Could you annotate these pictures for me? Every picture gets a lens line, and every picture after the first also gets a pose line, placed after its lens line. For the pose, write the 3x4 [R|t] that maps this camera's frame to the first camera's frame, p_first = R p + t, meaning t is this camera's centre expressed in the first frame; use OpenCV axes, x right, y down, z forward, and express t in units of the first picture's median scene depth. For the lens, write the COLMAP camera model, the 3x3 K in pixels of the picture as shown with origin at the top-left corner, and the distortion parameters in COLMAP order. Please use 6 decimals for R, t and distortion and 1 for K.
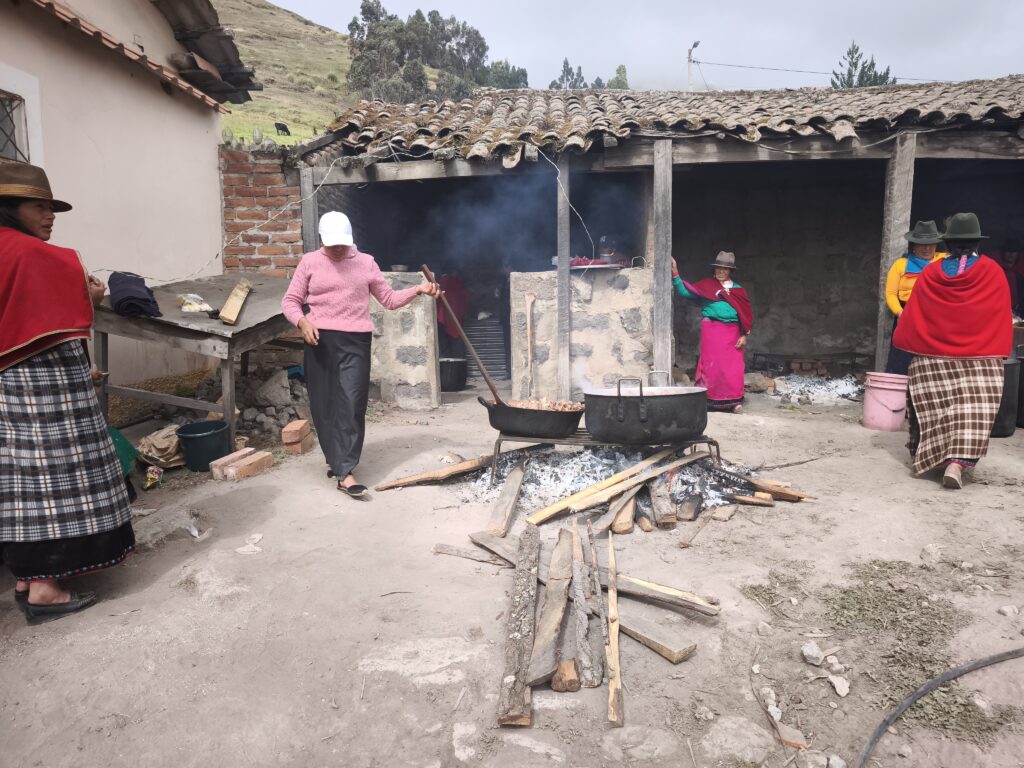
lens RADIAL K [[749.0, 0, 512.0], [0, 749.0, 384.0], [0, 0, 1]] dist [0.001853, 0.000021]
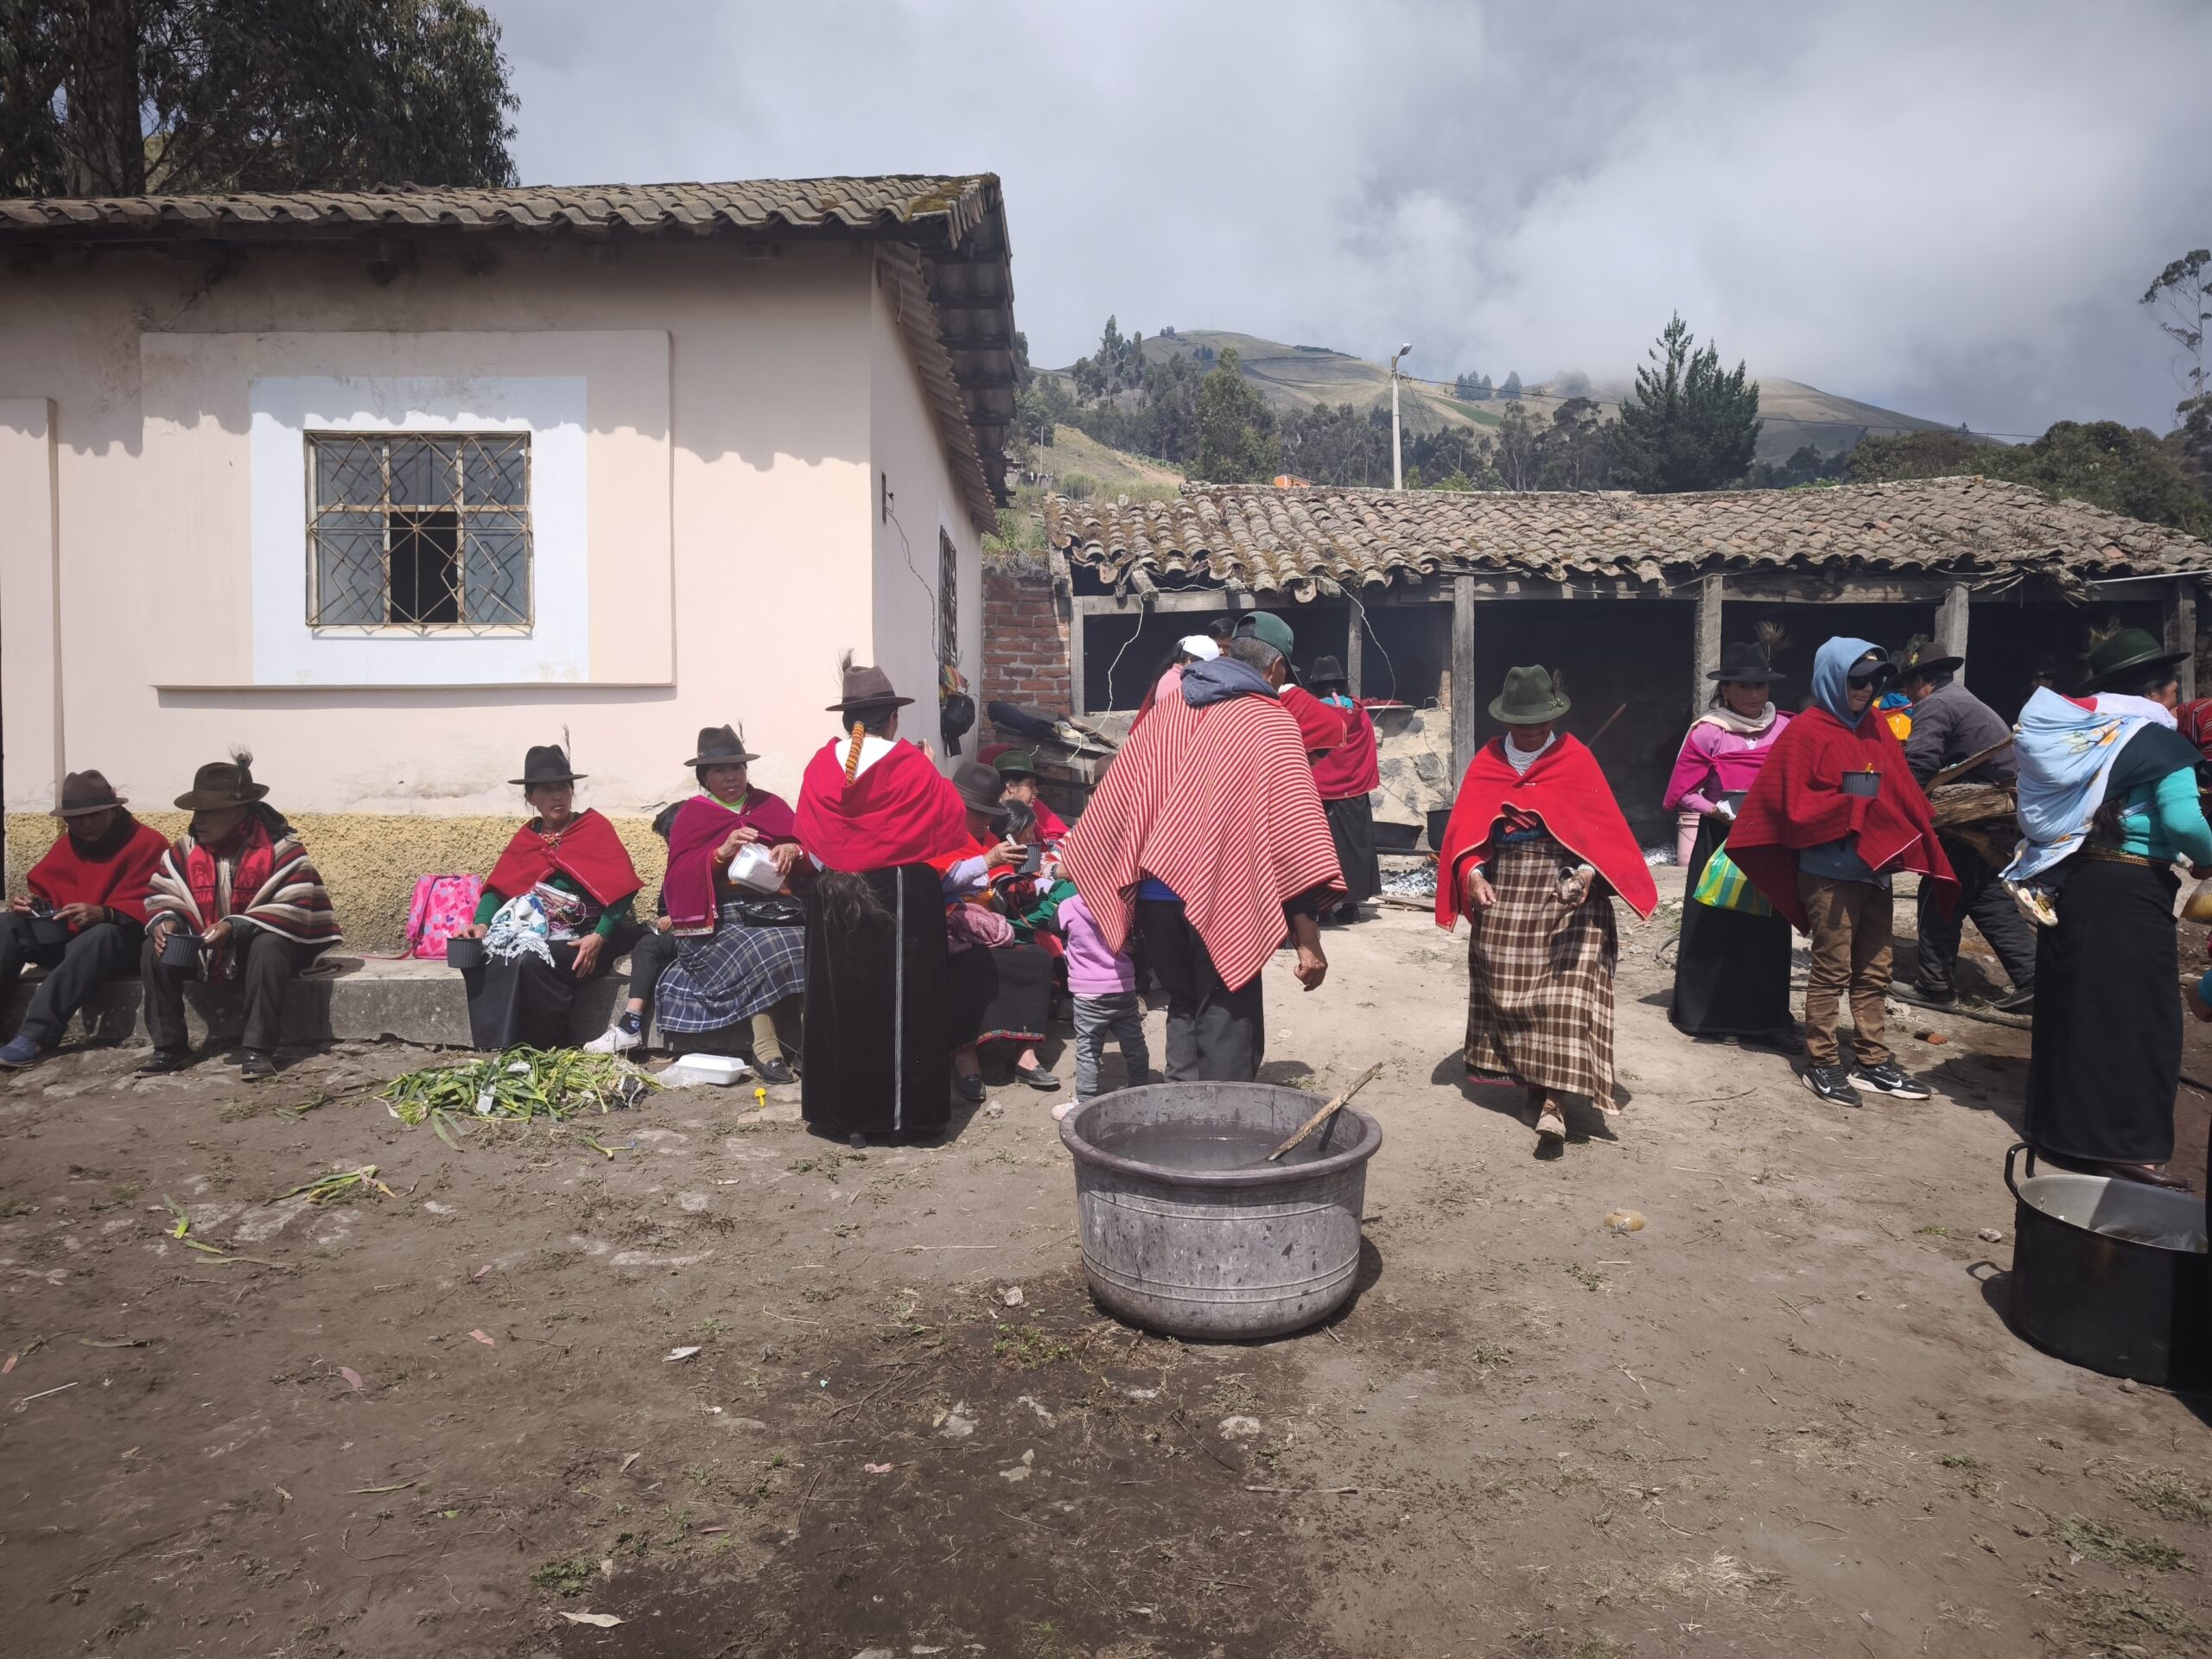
lens RADIAL K [[1509.9, 0, 1106.0], [0, 1509.9, 829.5], [0, 0, 1]] dist [0.019251, -0.020220]
pose [[0.998307, 0.009085, 0.057458, -0.360086], [-0.003835, 0.995860, -0.090824, 0.171108], [-0.058045, 0.090450, 0.994208, -0.853922]]
